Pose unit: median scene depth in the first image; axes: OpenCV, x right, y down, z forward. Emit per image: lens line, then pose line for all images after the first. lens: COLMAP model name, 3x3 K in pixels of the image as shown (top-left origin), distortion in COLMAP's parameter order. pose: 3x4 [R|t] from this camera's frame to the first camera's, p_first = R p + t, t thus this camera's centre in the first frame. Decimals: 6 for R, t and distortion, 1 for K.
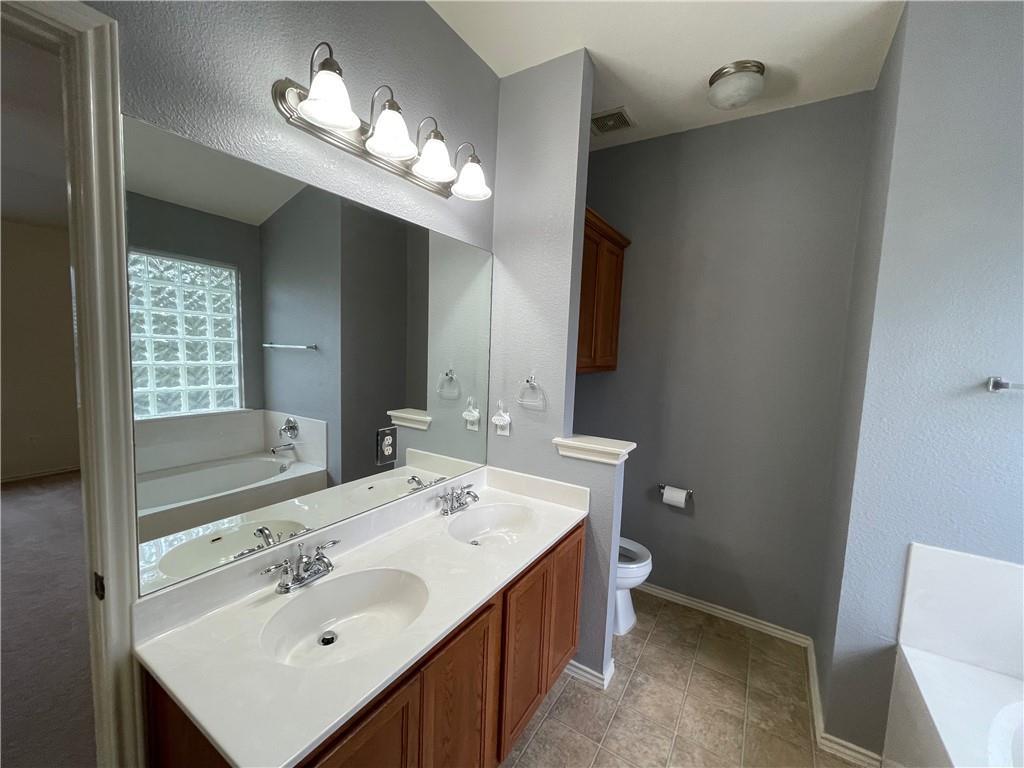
lens RADIAL K [[415.8, 0, 510.4], [0, 415.8, 386.3], [0, 0, 1]] dist [-0.002953, 0.000981]
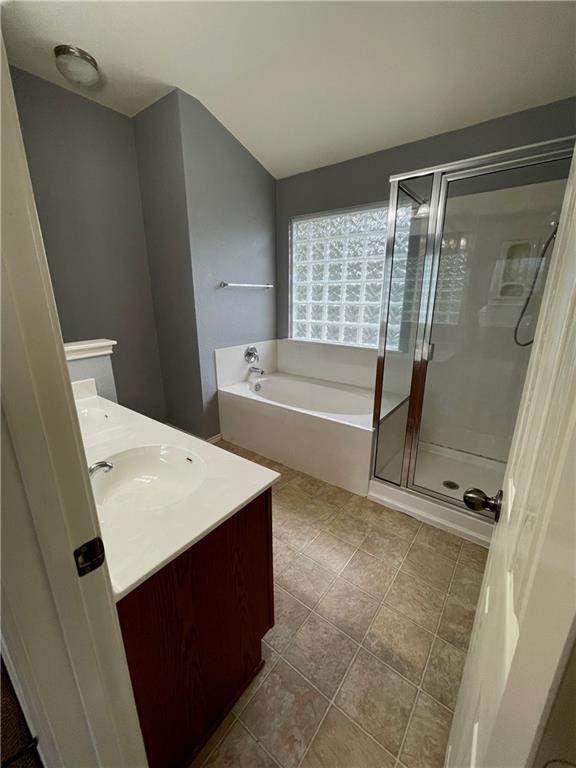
lens RADIAL K [[311.8, 0, 285.5], [0, 311.8, 385.1], [0, 0, 1]] dist [-0.002953, 0.000981]
pose [[-0.088423, 0.233610, -0.968302, 0.225443], [-0.081247, 0.967179, 0.240758, -0.029396], [0.992764, 0.099960, -0.066540, 0.941772]]
